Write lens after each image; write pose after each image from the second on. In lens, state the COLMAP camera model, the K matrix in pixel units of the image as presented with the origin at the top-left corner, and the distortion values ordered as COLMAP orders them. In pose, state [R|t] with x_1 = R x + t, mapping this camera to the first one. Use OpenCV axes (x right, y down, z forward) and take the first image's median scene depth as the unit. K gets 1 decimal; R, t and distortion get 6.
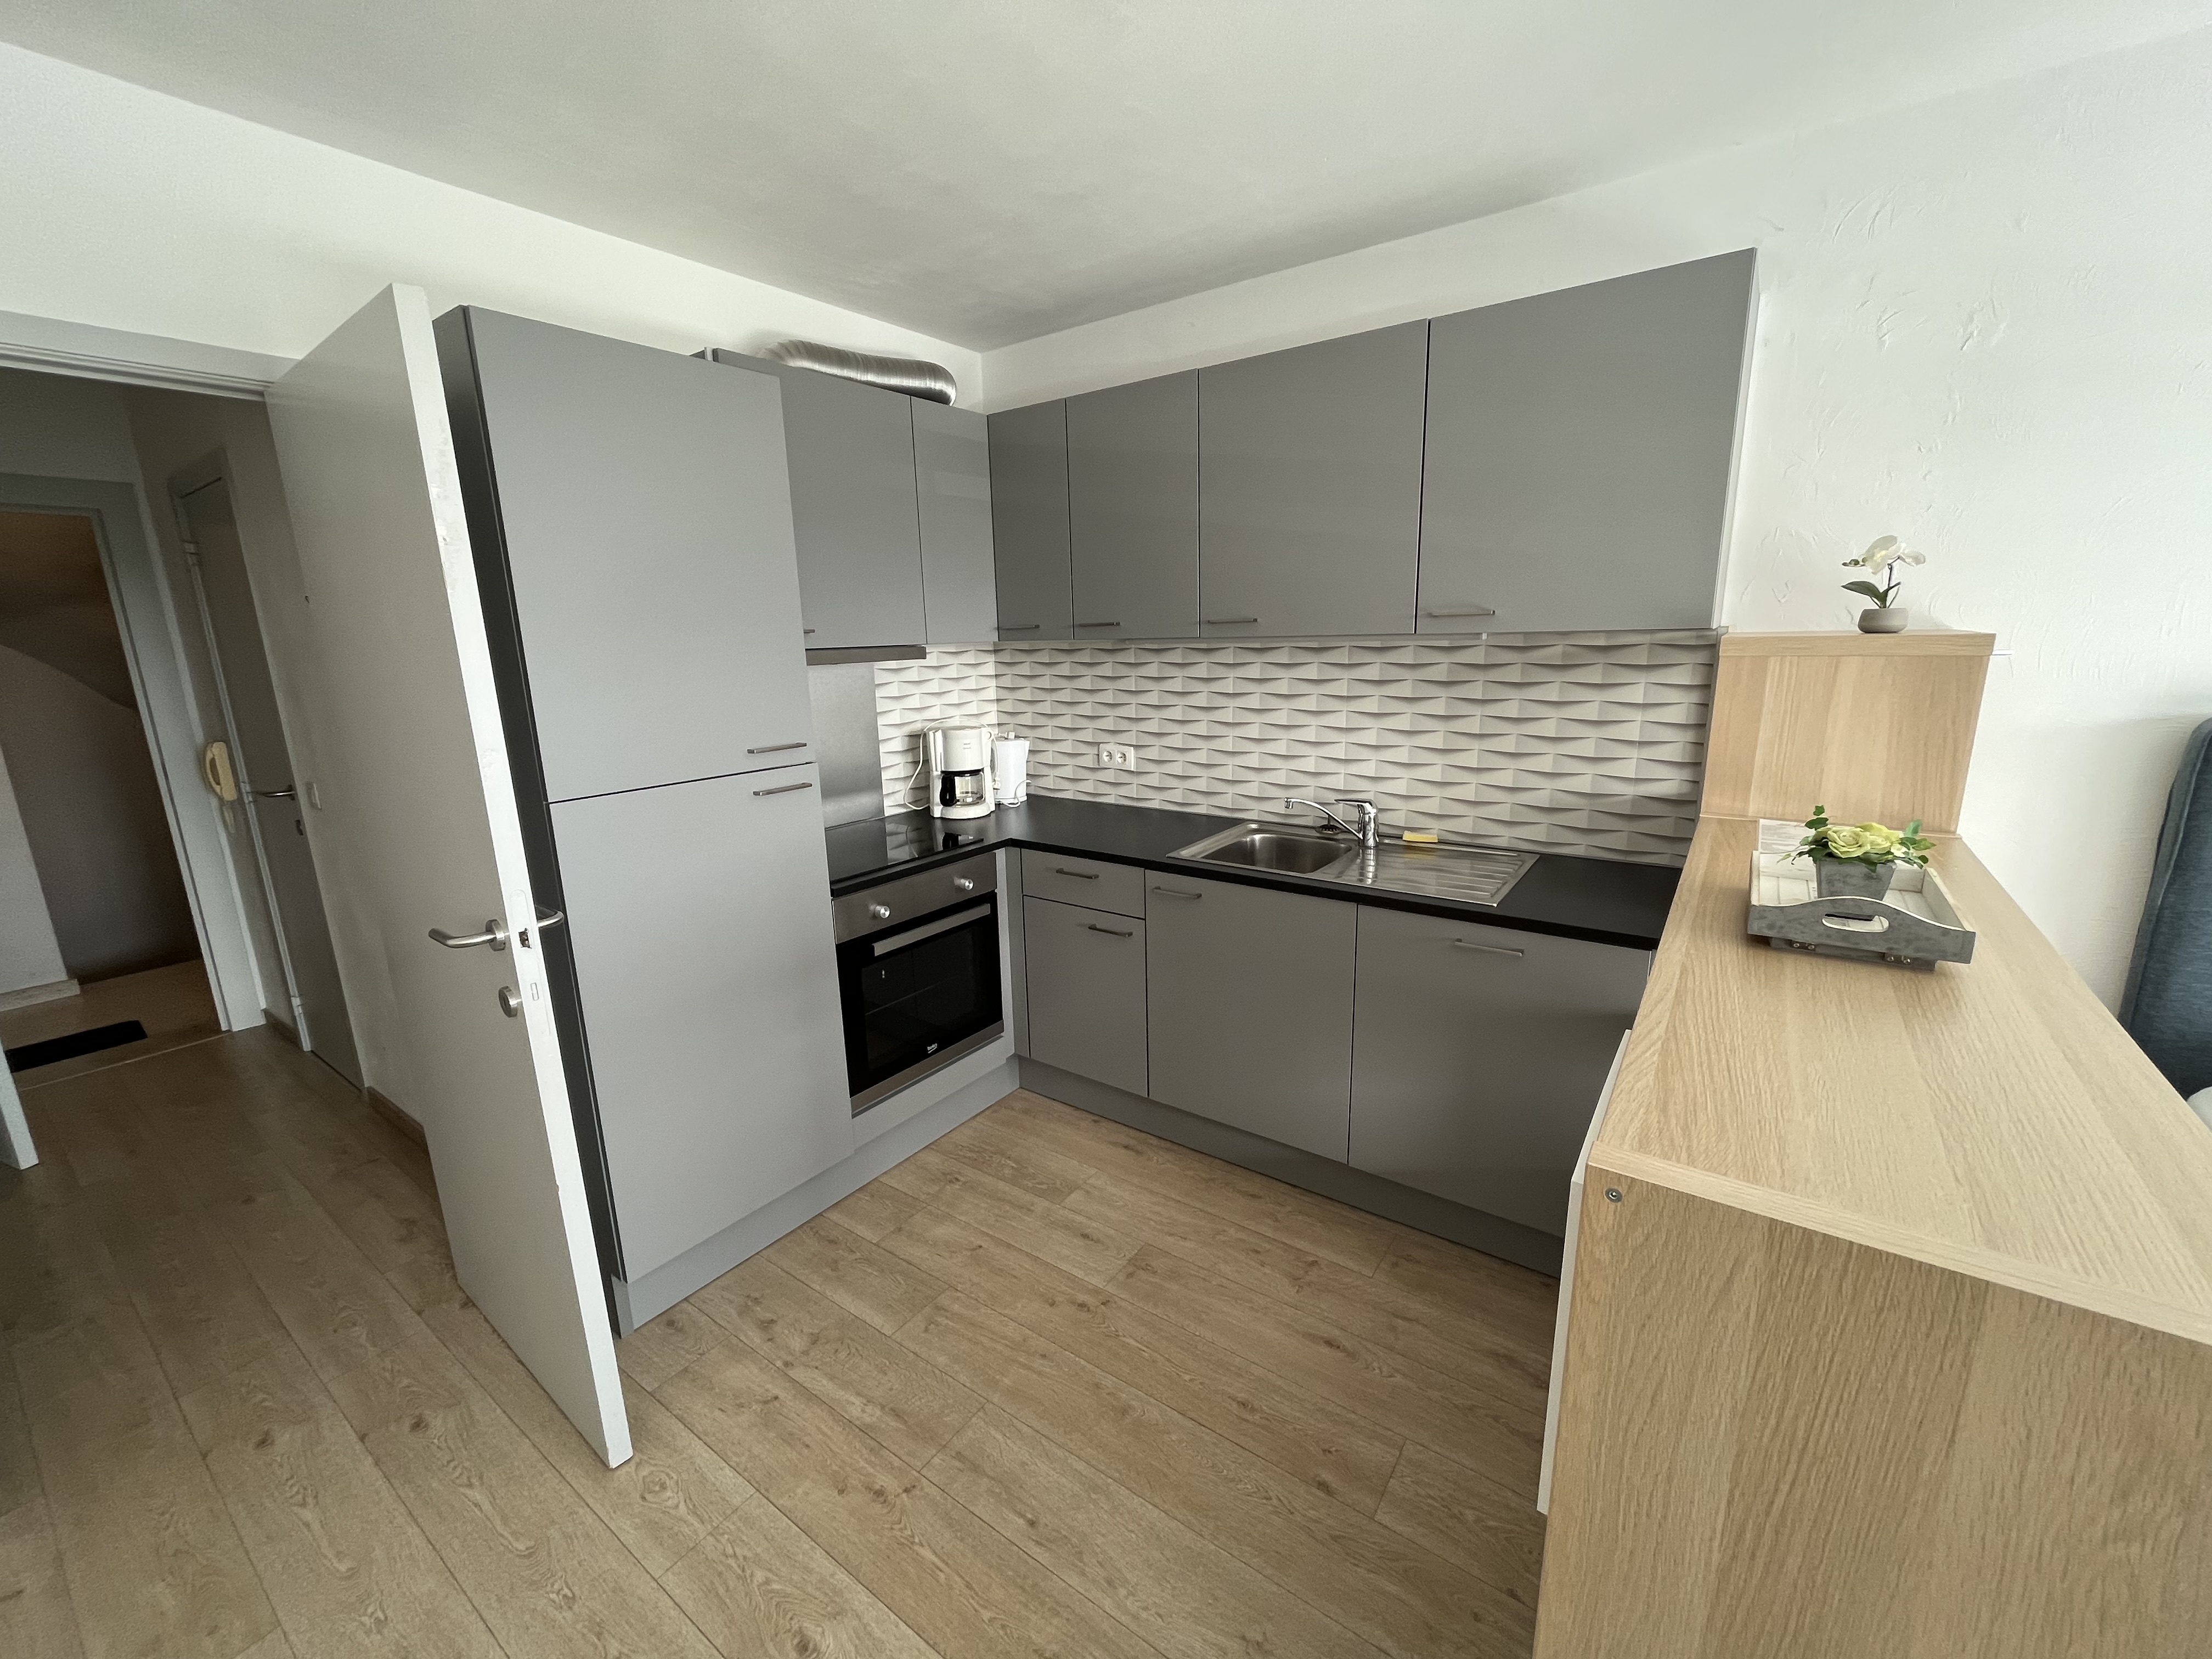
lens RADIAL K [[890.7, 0, 1101.3], [0, 890.7, 833.9], [0, 0, 1]] dist [0.000374, 0.001755]
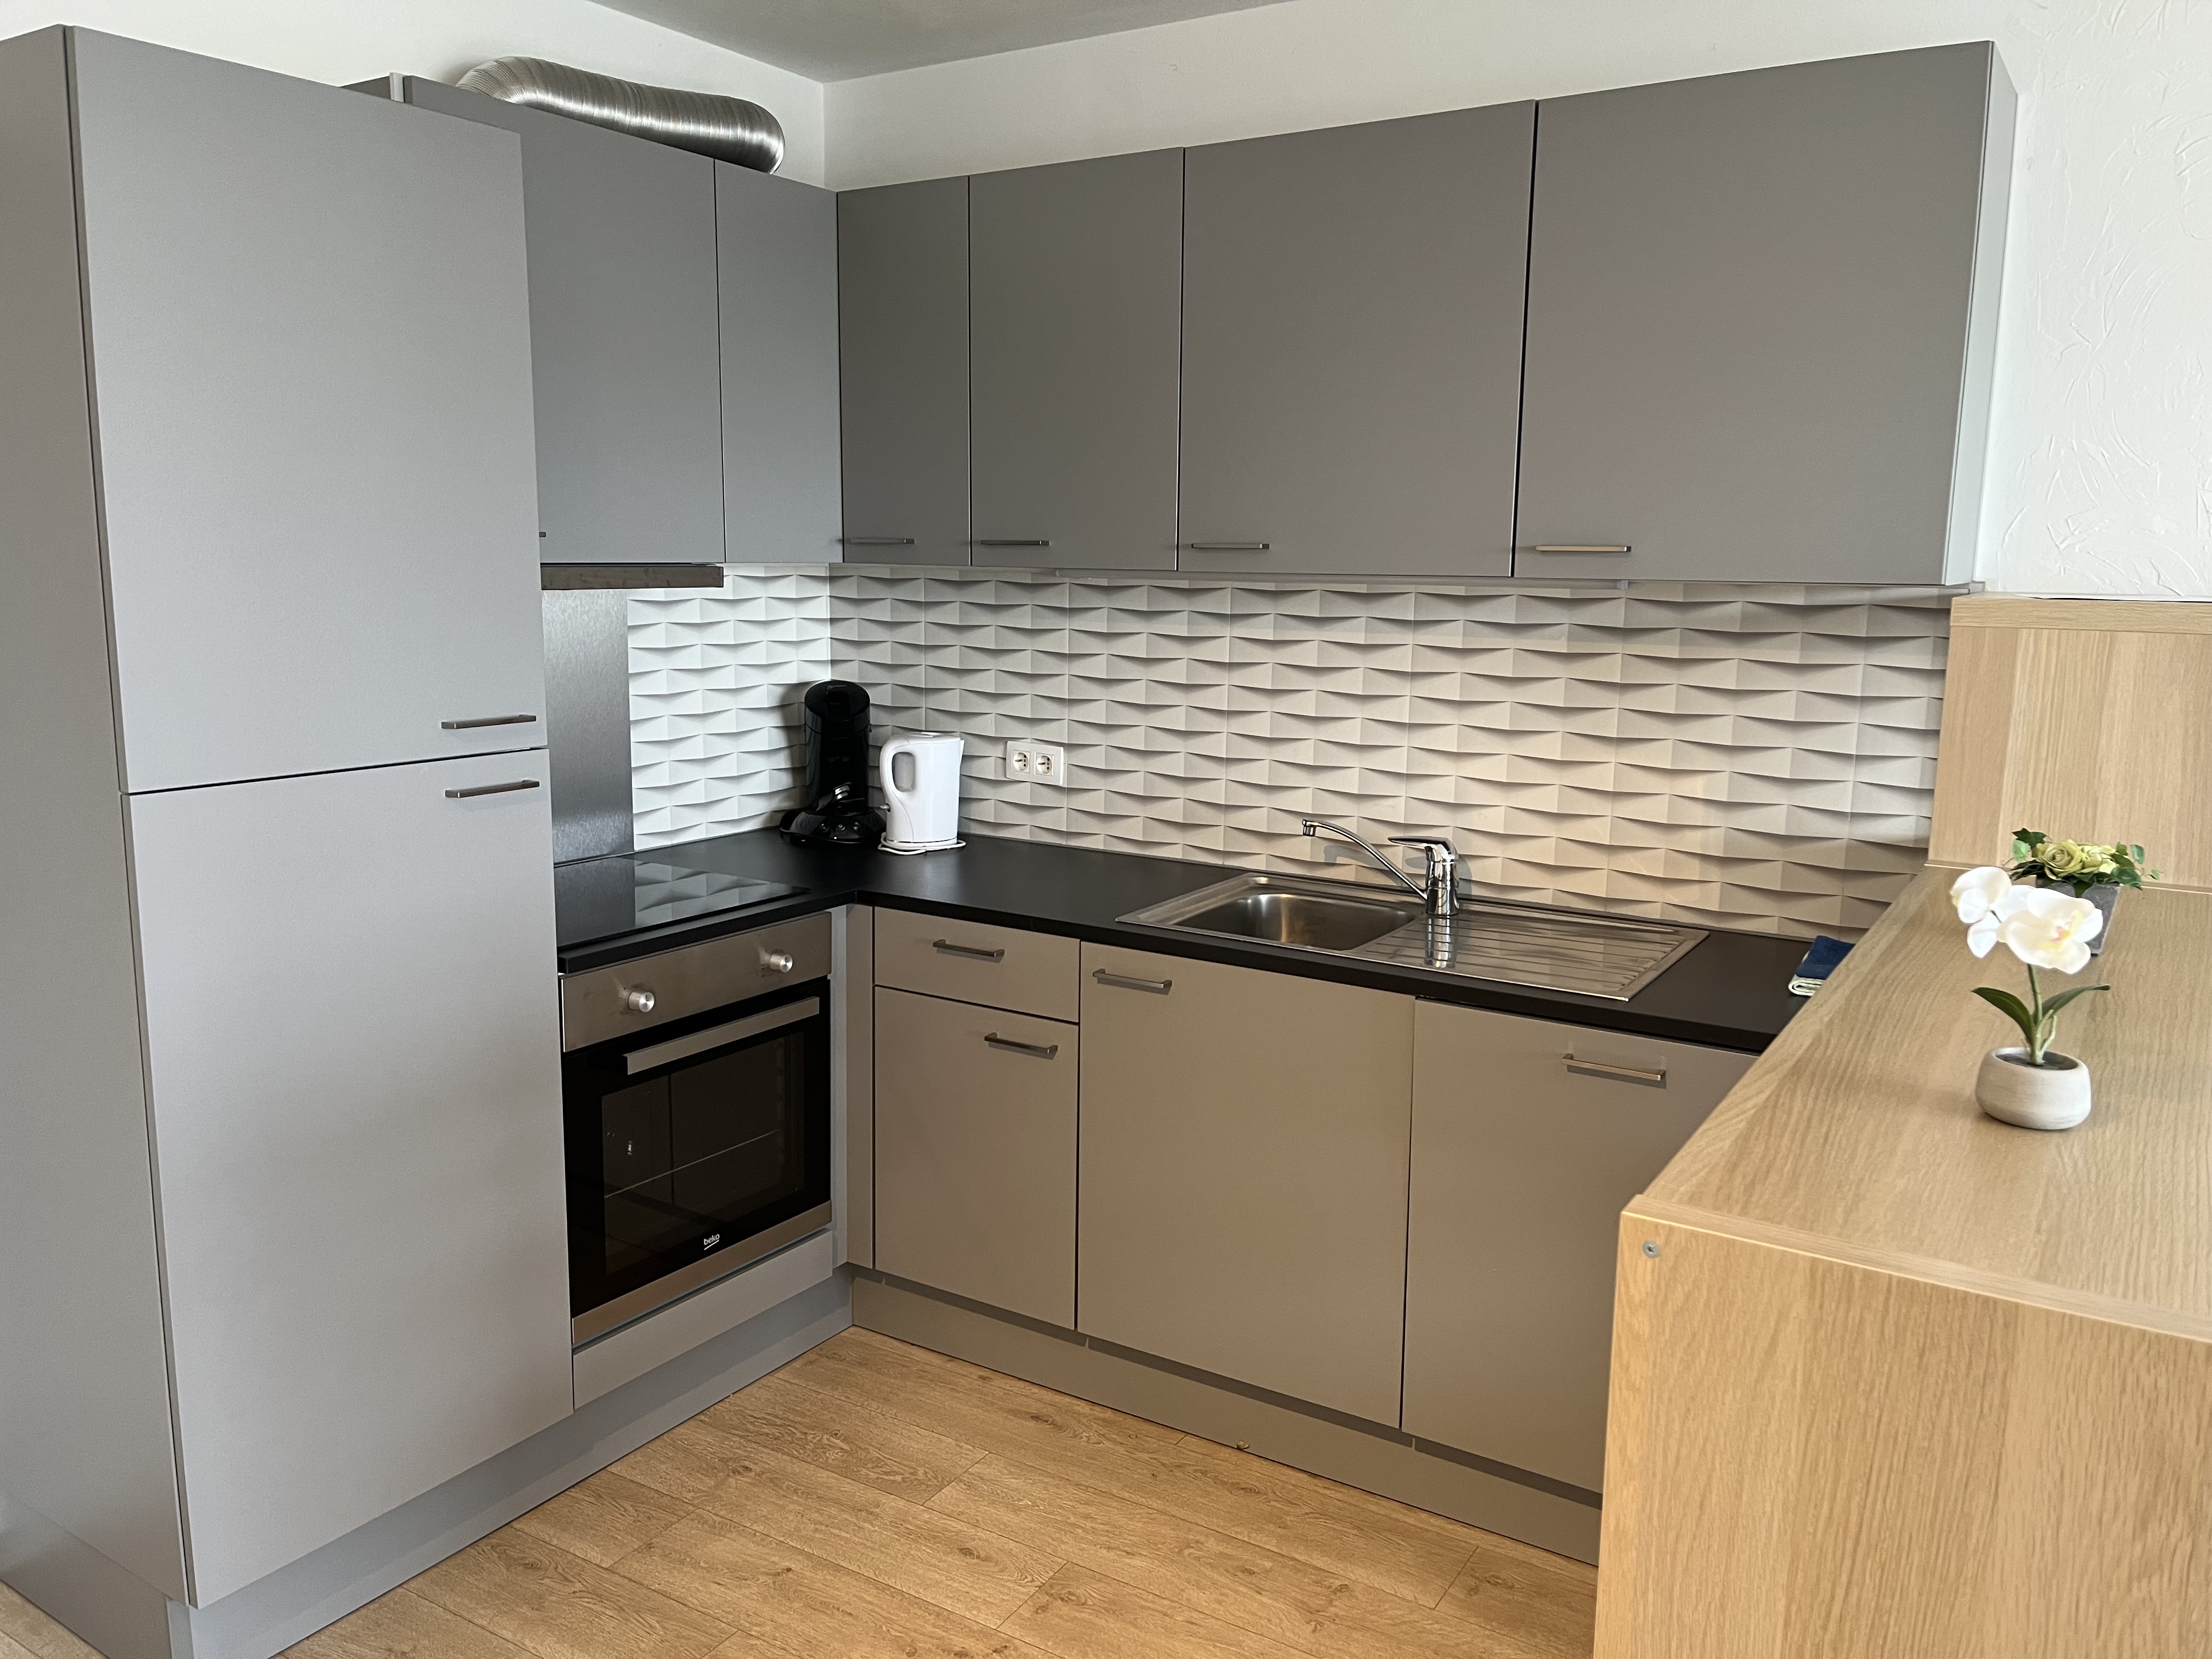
lens RADIAL K [[1683.3, 0, 1109.4], [0, 1683.3, 836.6], [0, 0, 1]] dist [0.048450, -0.037065]
pose [[0.997030, 0.026647, 0.072251, -0.017464], [-0.022600, 0.998160, -0.056264, 0.033868], [-0.073617, 0.054464, 0.995798, -0.165057]]
